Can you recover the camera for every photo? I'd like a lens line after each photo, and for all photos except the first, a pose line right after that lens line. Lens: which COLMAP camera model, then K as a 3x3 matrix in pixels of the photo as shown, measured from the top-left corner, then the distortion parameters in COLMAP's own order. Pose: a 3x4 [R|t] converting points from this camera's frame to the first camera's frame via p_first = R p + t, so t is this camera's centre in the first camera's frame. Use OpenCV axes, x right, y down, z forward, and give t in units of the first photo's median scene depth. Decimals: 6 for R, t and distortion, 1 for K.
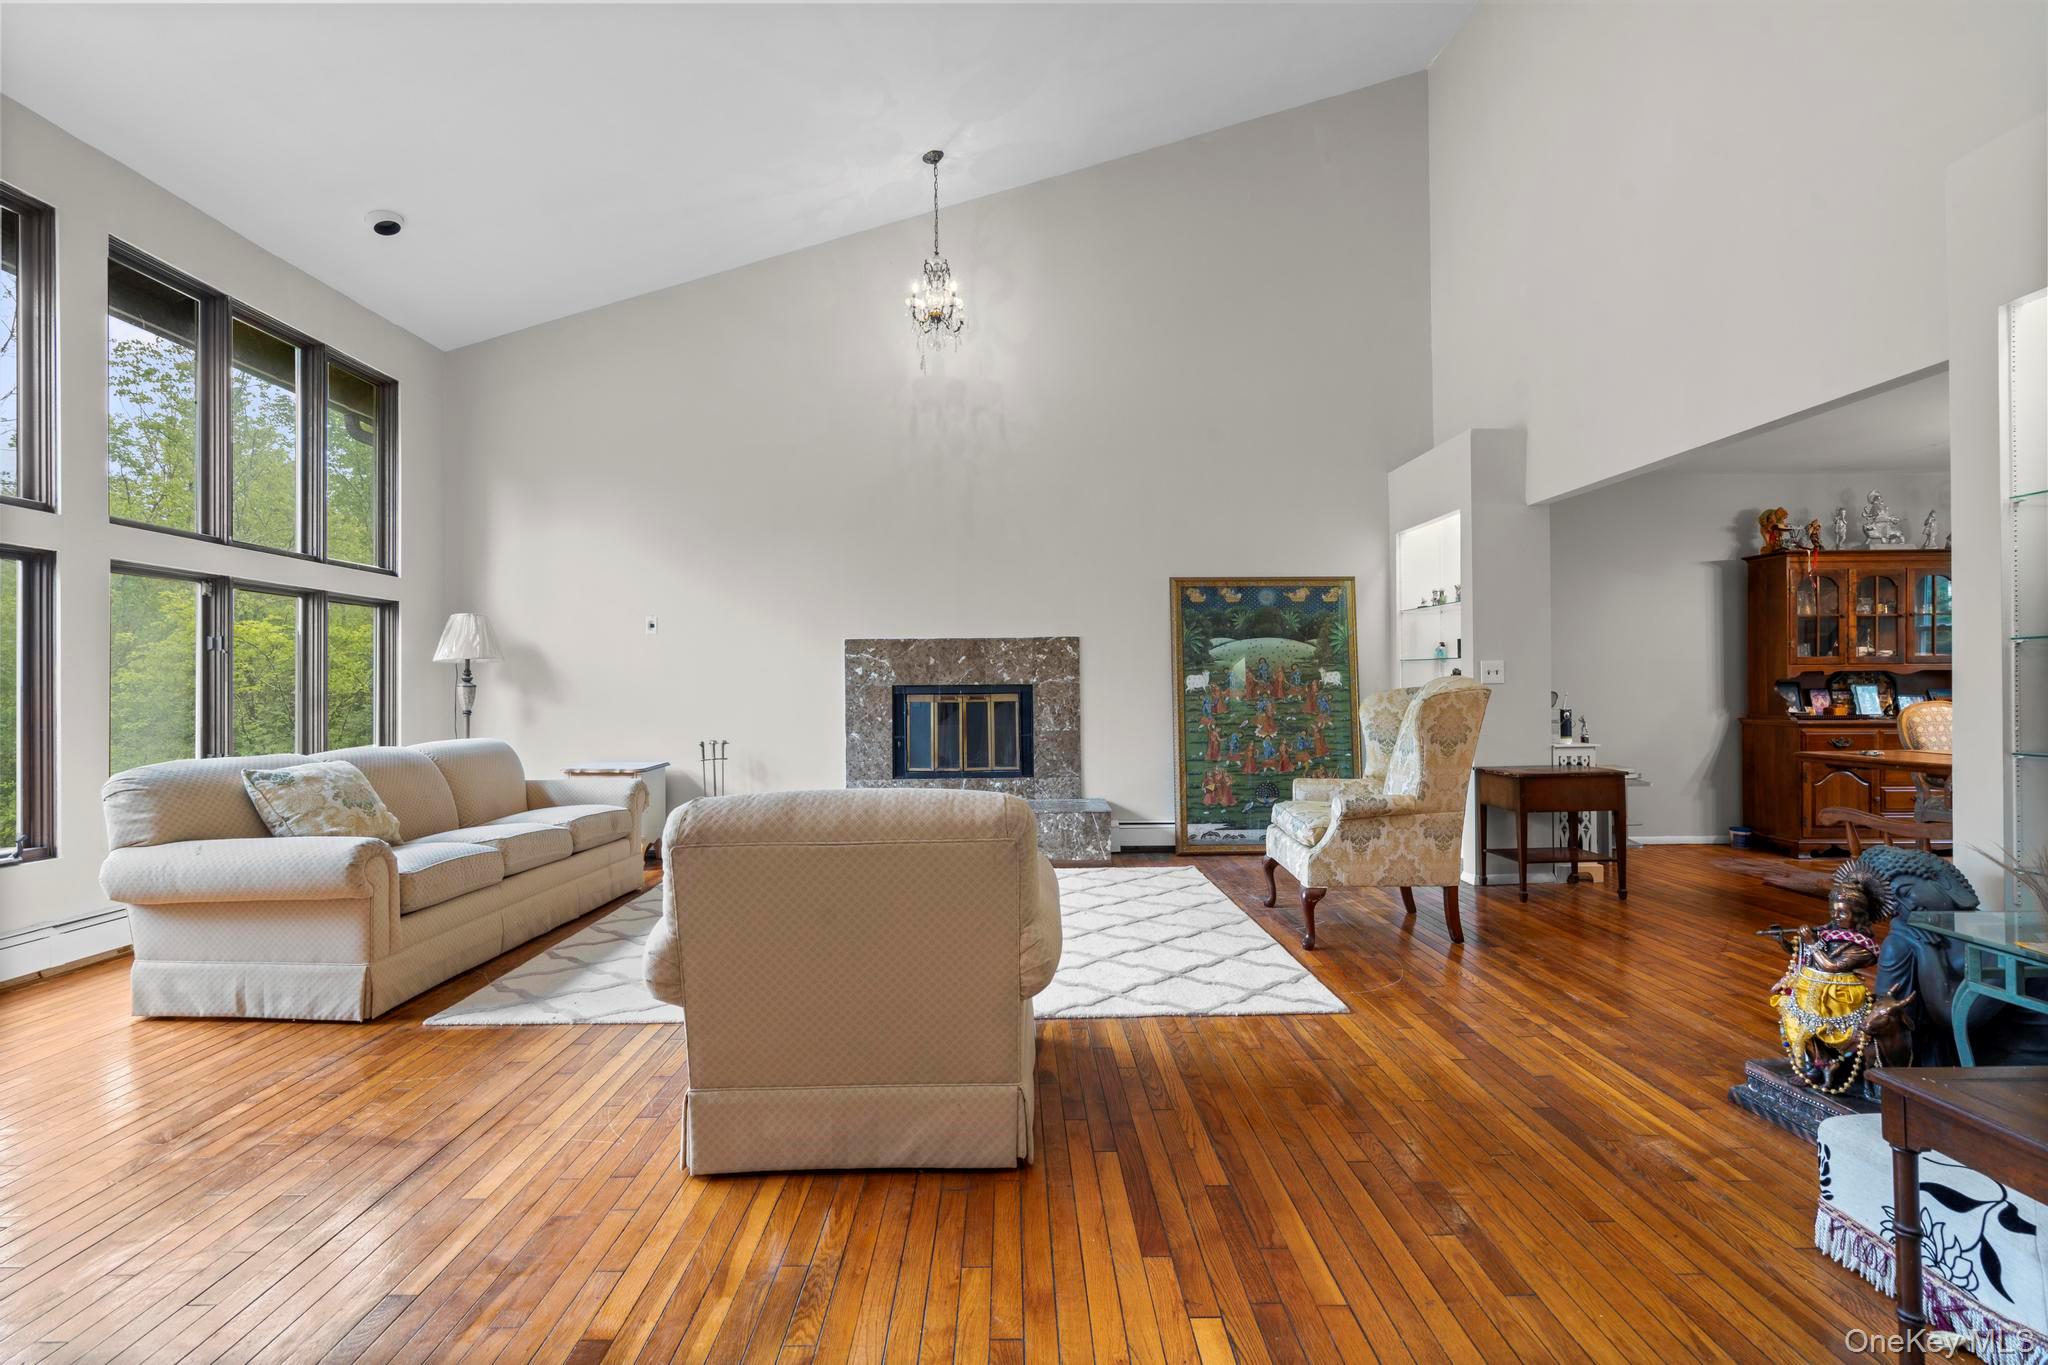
lens RADIAL K [[917.7, 0, 1017.8], [0, 917.7, 681.2], [0, 0, 1]] dist [-0.004272, 0.001499]
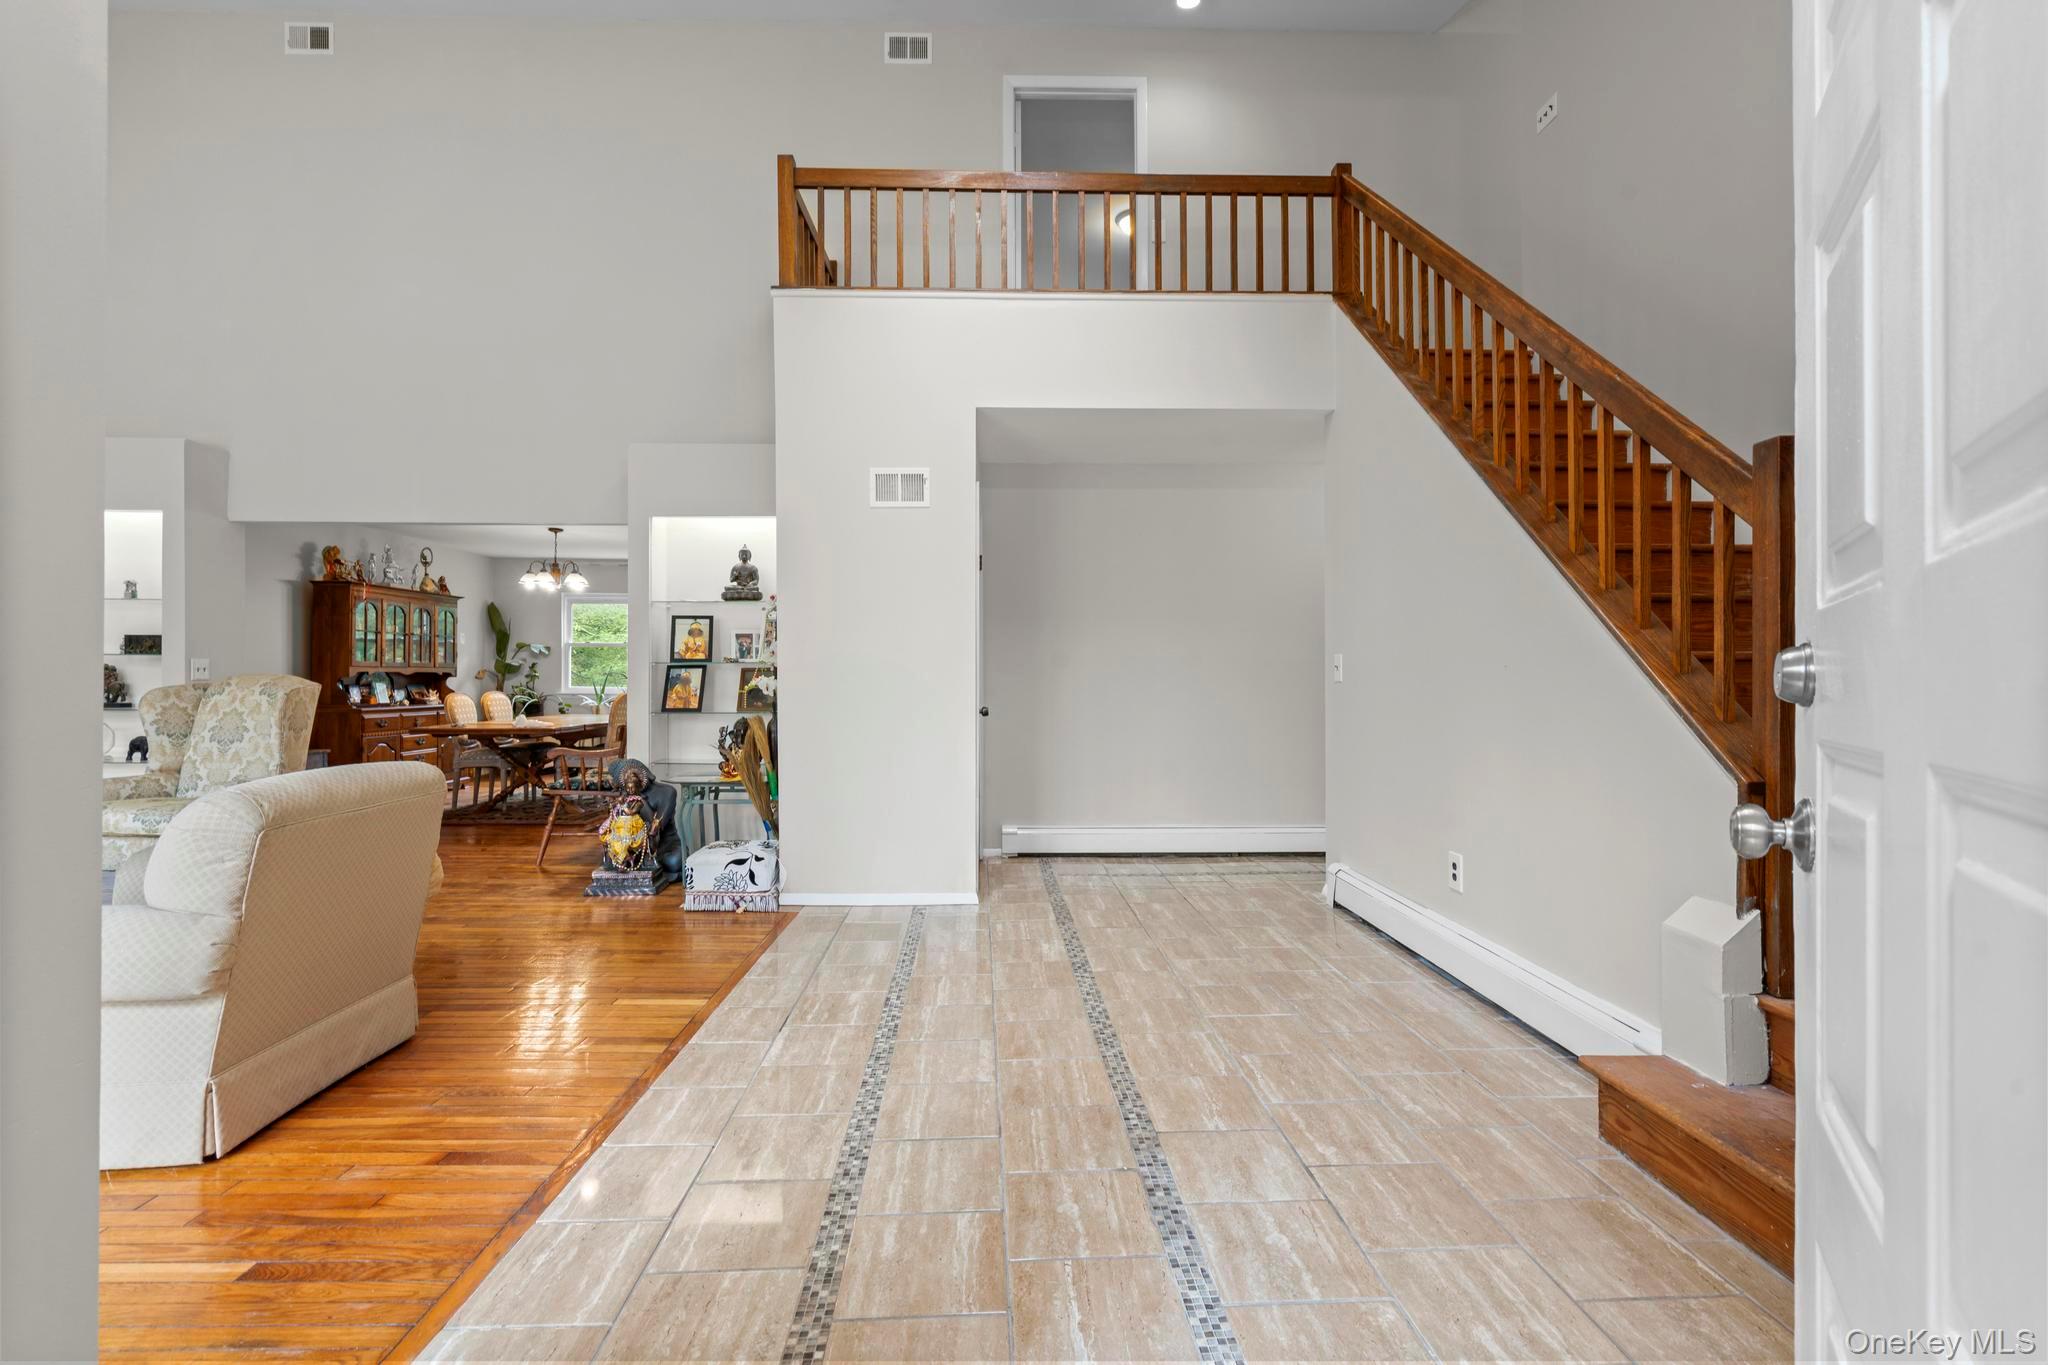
lens RADIAL K [[917.7, 0, 1022.0], [0, 917.7, 681.3], [0, 0, 1]] dist [-0.004272, 0.001499]
pose [[-0.014970, 0.003917, 0.999880, -0.502771], [-0.006939, 0.999968, -0.004021, 0.001926], [-0.999864, -0.006998, -0.014942, 0.044413]]
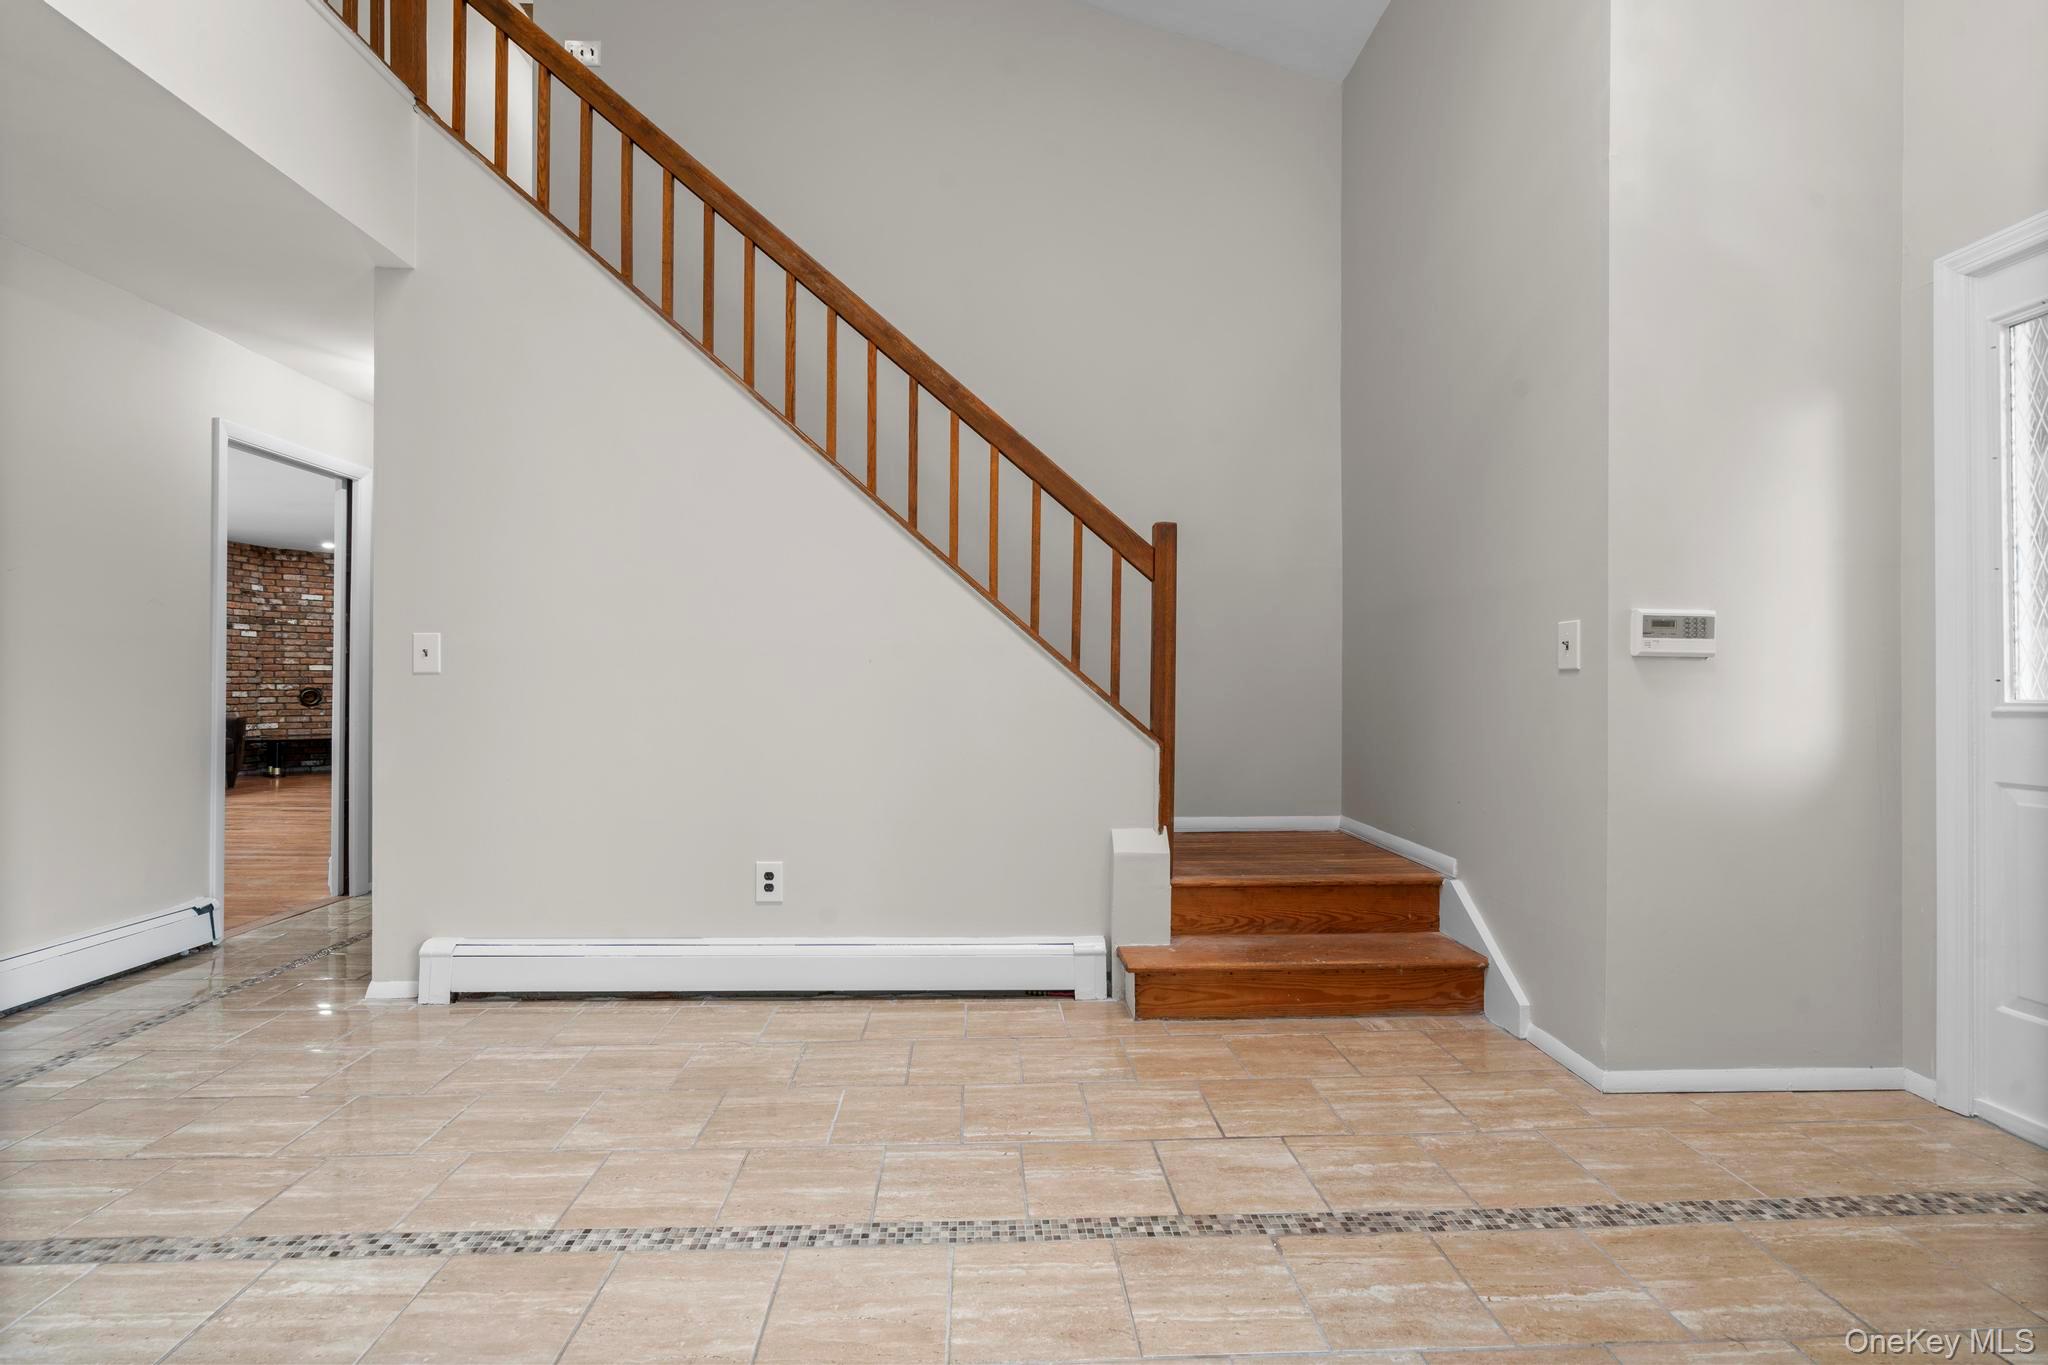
lens RADIAL K [[917.7, 0, 1018.6], [0, 917.7, 681.8], [0, 0, 1]] dist [-0.004272, 0.001499]
pose [[-0.999861, -0.001465, -0.016628, -0.047104], [-0.001281, 0.999938, -0.011080, 0.008041], [0.016644, -0.011057, -0.999800, 0.305310]]
